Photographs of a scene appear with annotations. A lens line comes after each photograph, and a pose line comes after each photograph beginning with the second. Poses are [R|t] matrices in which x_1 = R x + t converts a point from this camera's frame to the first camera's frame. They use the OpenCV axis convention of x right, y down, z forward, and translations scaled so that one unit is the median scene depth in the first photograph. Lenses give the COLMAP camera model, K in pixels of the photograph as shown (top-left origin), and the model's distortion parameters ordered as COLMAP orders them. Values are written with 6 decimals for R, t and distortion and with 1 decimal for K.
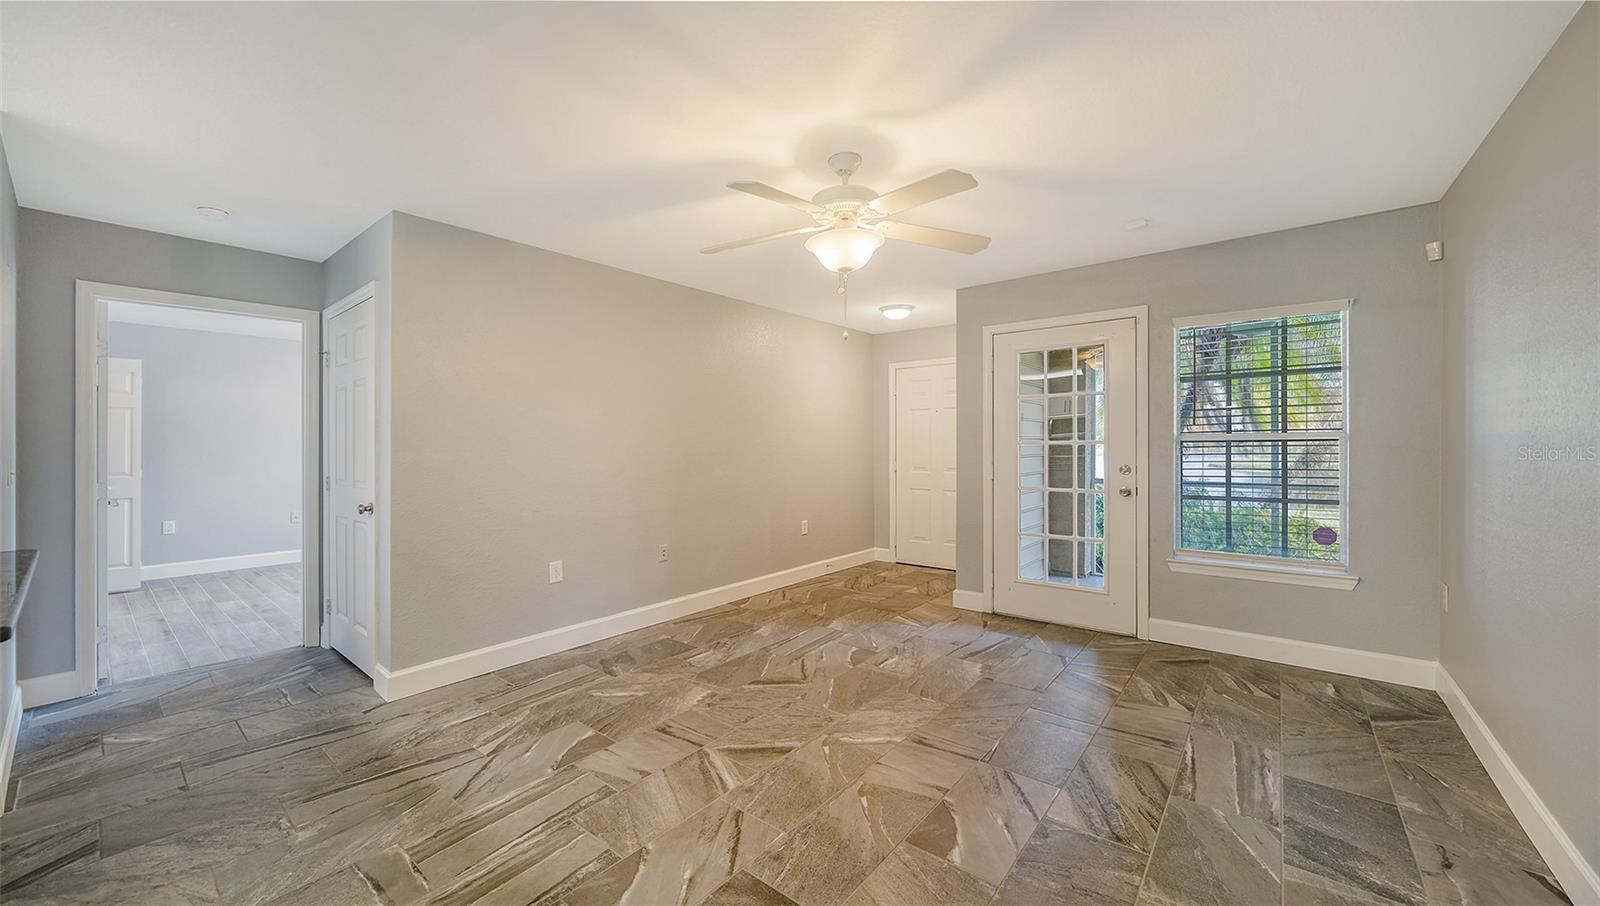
lens RADIAL K [[596.2, 0, 774.4], [0, 596.2, 448.7], [0, 0, 1]] dist [-0.004714, 0.000027]
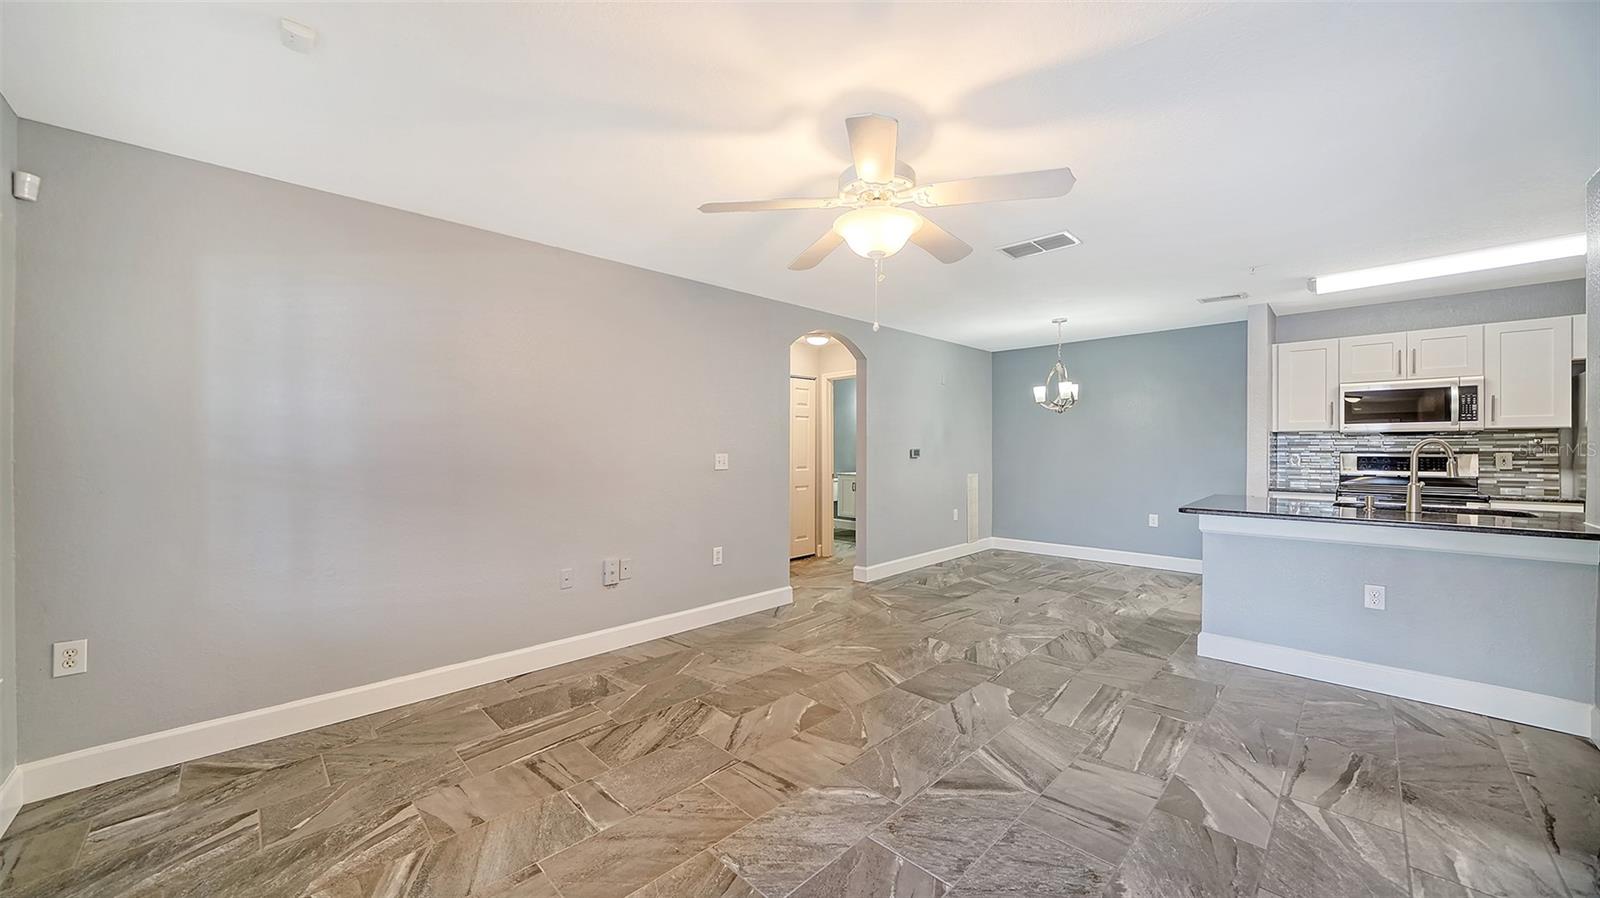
lens RADIAL K [[572.6, 0, 776.4], [0, 572.6, 449.6], [0, 0, 1]] dist [-0.015461, 0.000538]
pose [[-0.994795, 0.010338, 0.101369, 0.144188], [0.011551, 0.999868, 0.011384, -0.013531], [-0.101238, 0.012496, -0.994784, 1.542740]]
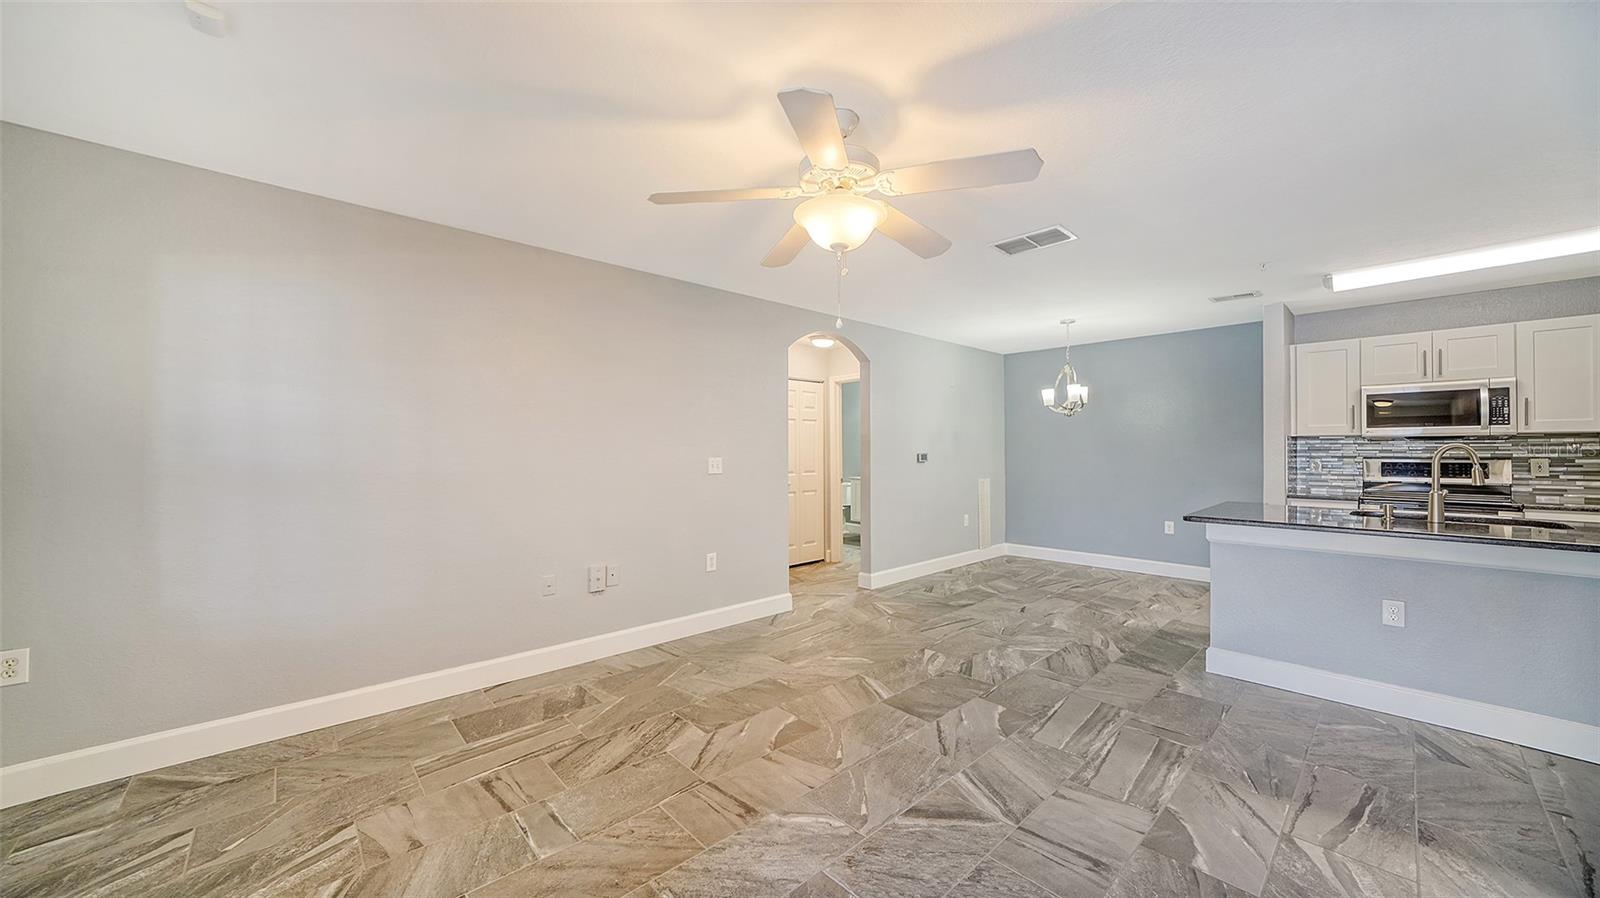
lens RADIAL K [[565.2, 0, 792.4], [0, 565.2, 450.5], [0, 0, 1]] dist [-0.015818, 0.001848]
pose [[-0.992103, 0.009492, 0.125064, 0.068472], [0.010321, 0.999929, 0.005982, -0.013944], [-0.124999, 0.007225, -0.992131, 1.486216]]
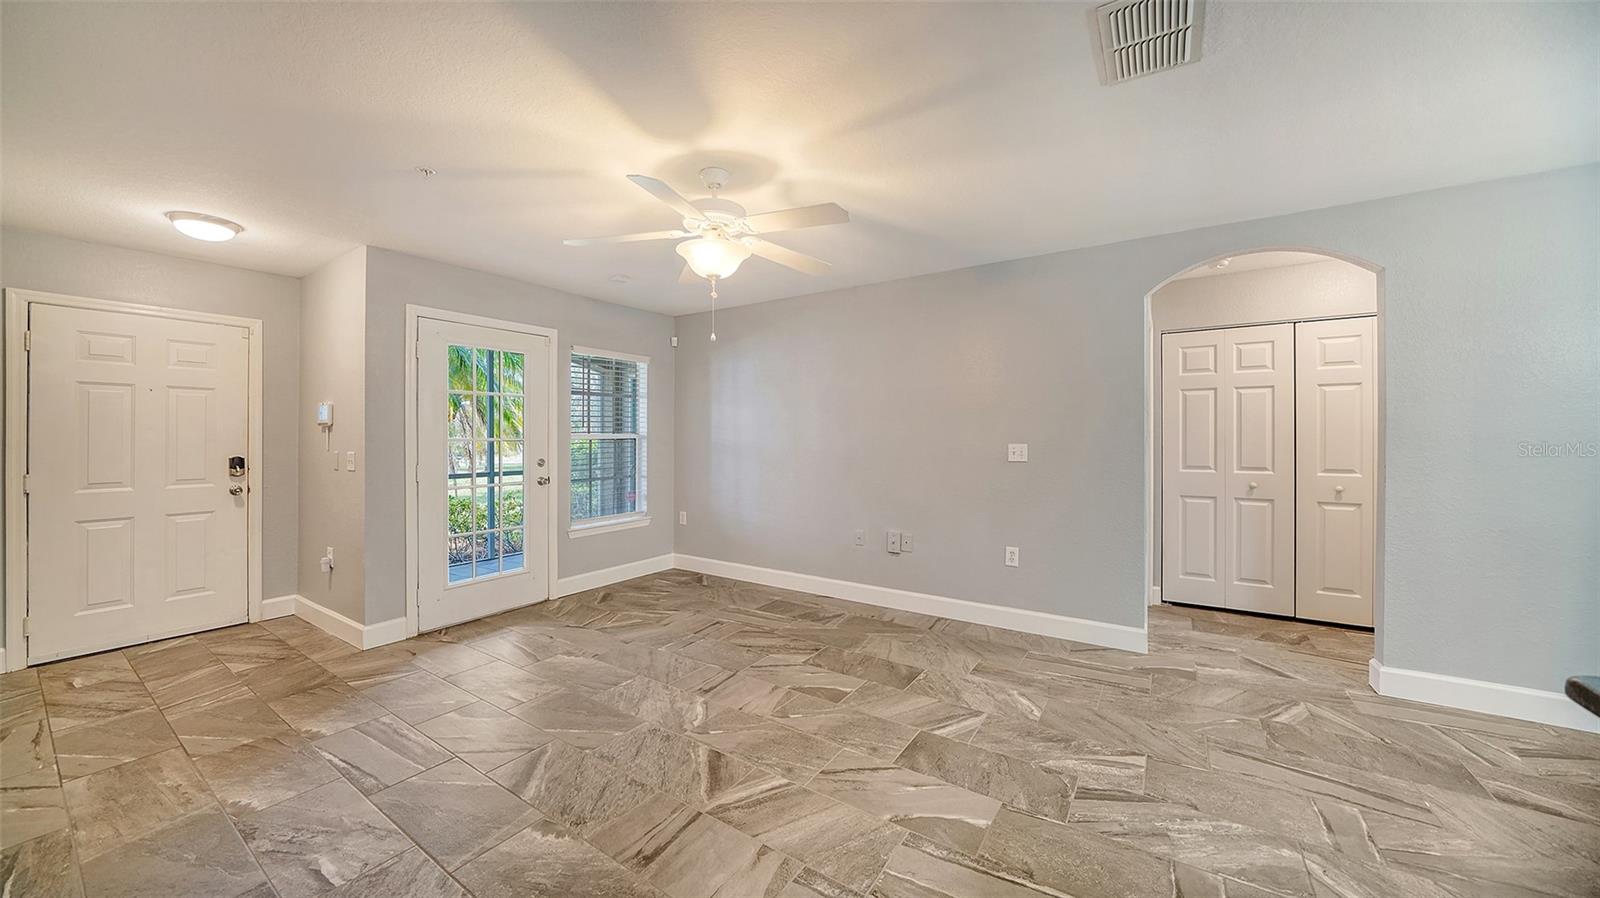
lens RADIAL K [[558.5, 0, 792.0], [0, 558.5, 435.9], [0, 0, 1]] dist [-0.017169, 0.000527]
pose [[-0.107270, 0.012166, 0.994156, -0.737146], [0.012169, 0.999866, -0.010923, 0.000261], [-0.994155, 0.010927, -0.107403, 0.792972]]
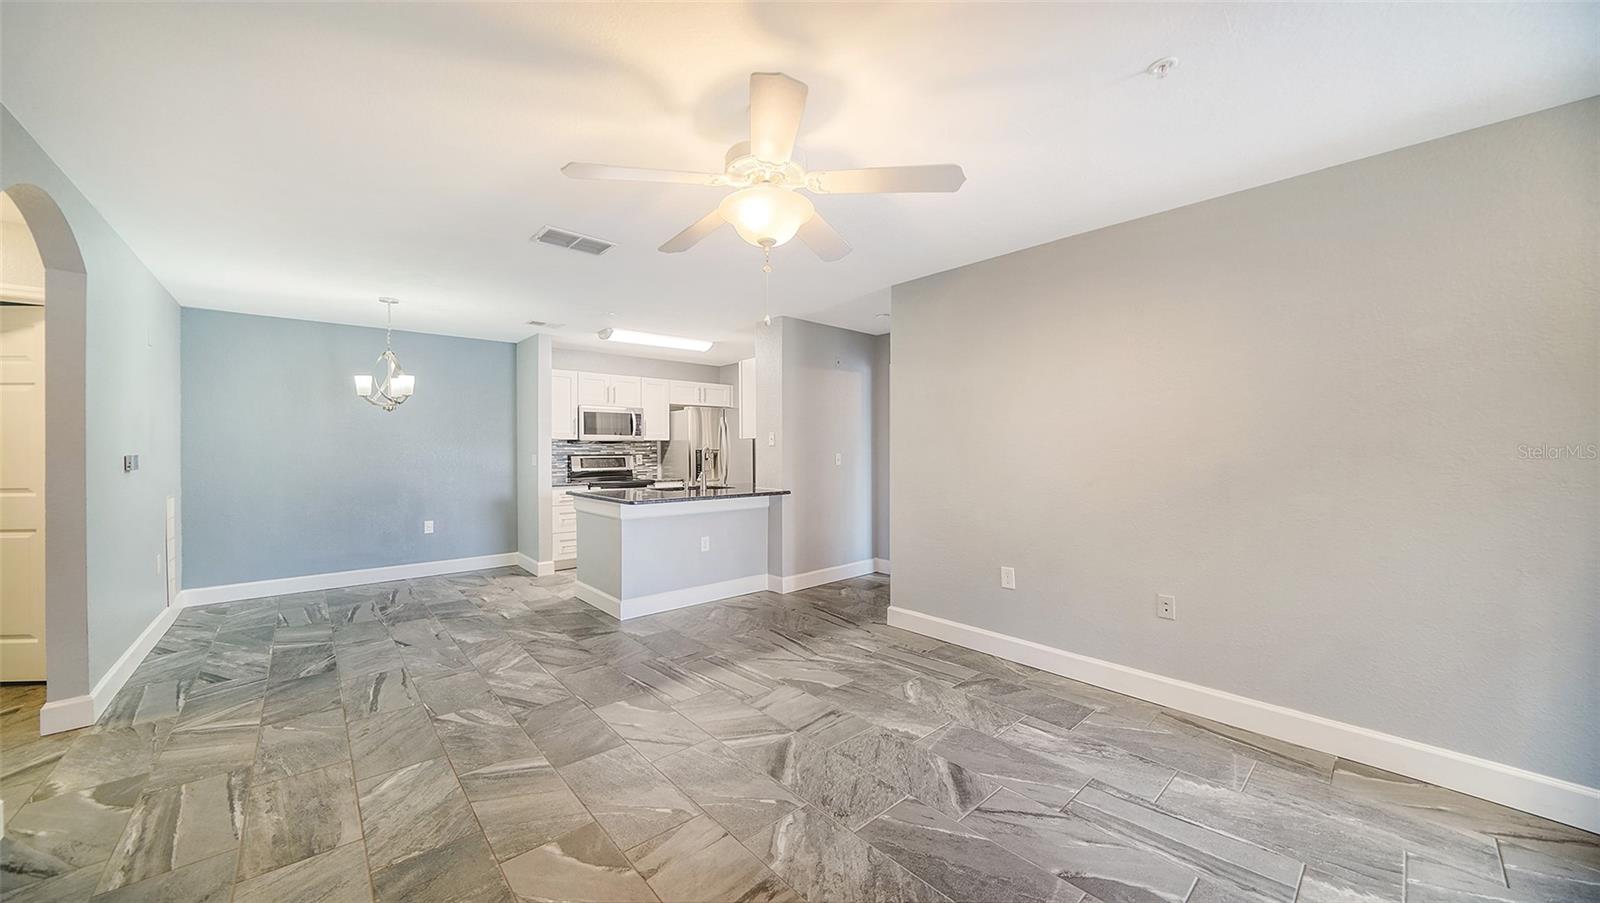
lens RADIAL K [[559.3, 0, 791.9], [0, 559.3, 451.4], [0, 0, 1]] dist [-0.015841, 0.000157]
pose [[-0.142064, 0.012642, -0.989777, 0.727950], [-0.005224, 0.999895, 0.013521, -0.017540], [0.989844, 0.007091, -0.141983, 0.940979]]
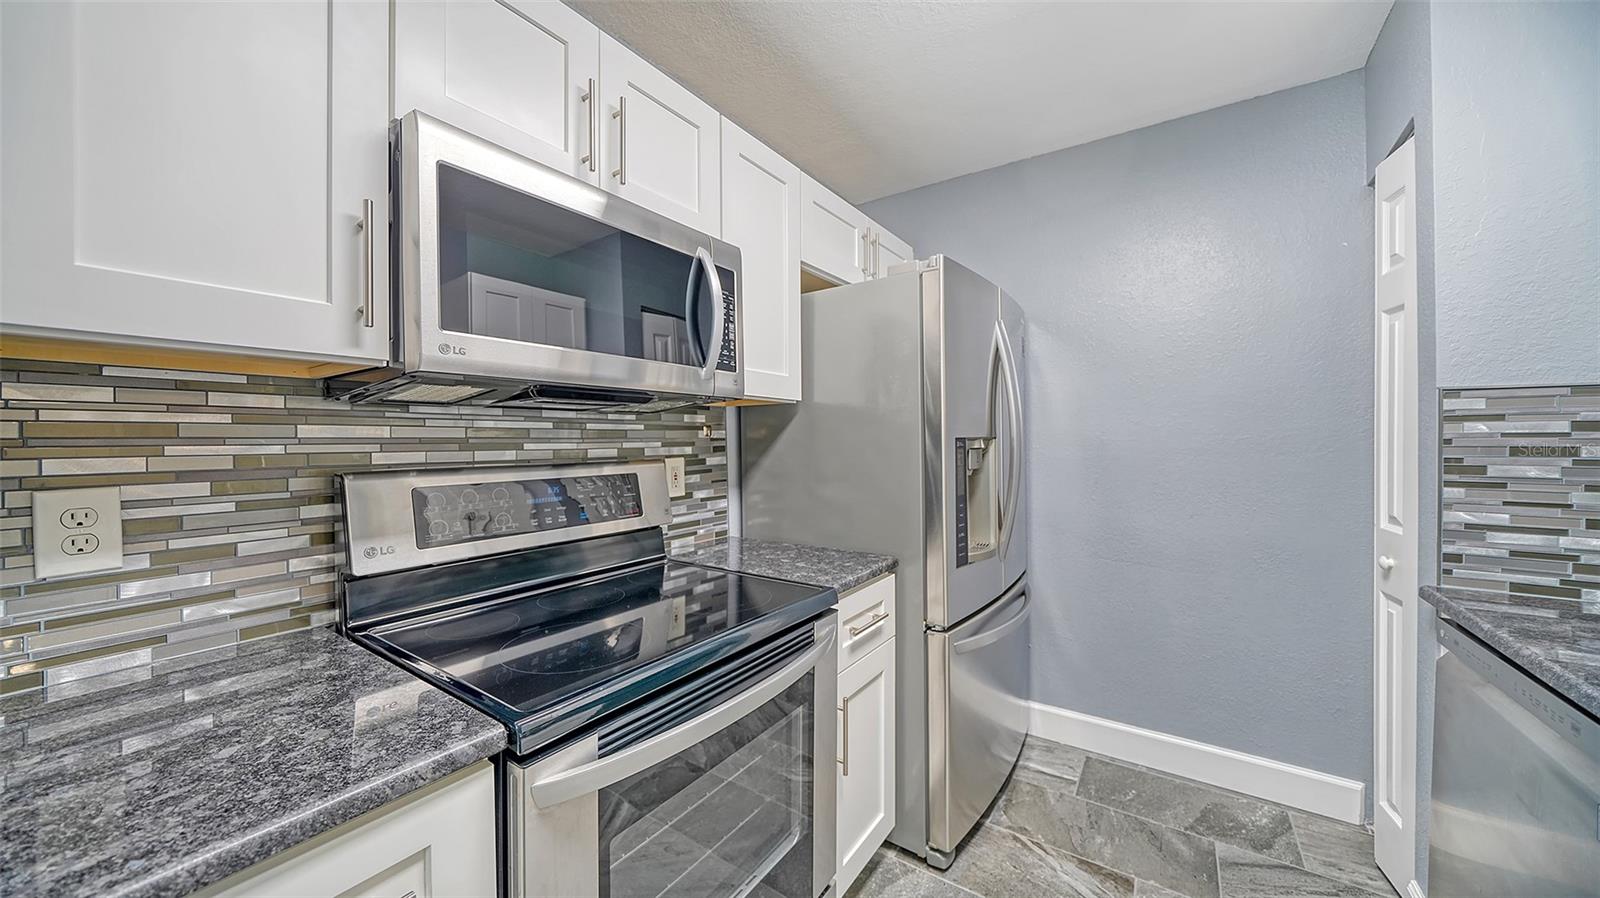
lens RADIAL K [[555.0, 0, 795.0], [0, 555.0, 444.2], [0, 0, 1]] dist [-0.006077, 0.000200]
pose [[0.102702, 0.018353, -0.994543, -0.924785], [-0.003638, 0.999830, 0.018075, 0.005352], [0.994705, 0.001762, 0.102752, 0.026813]]
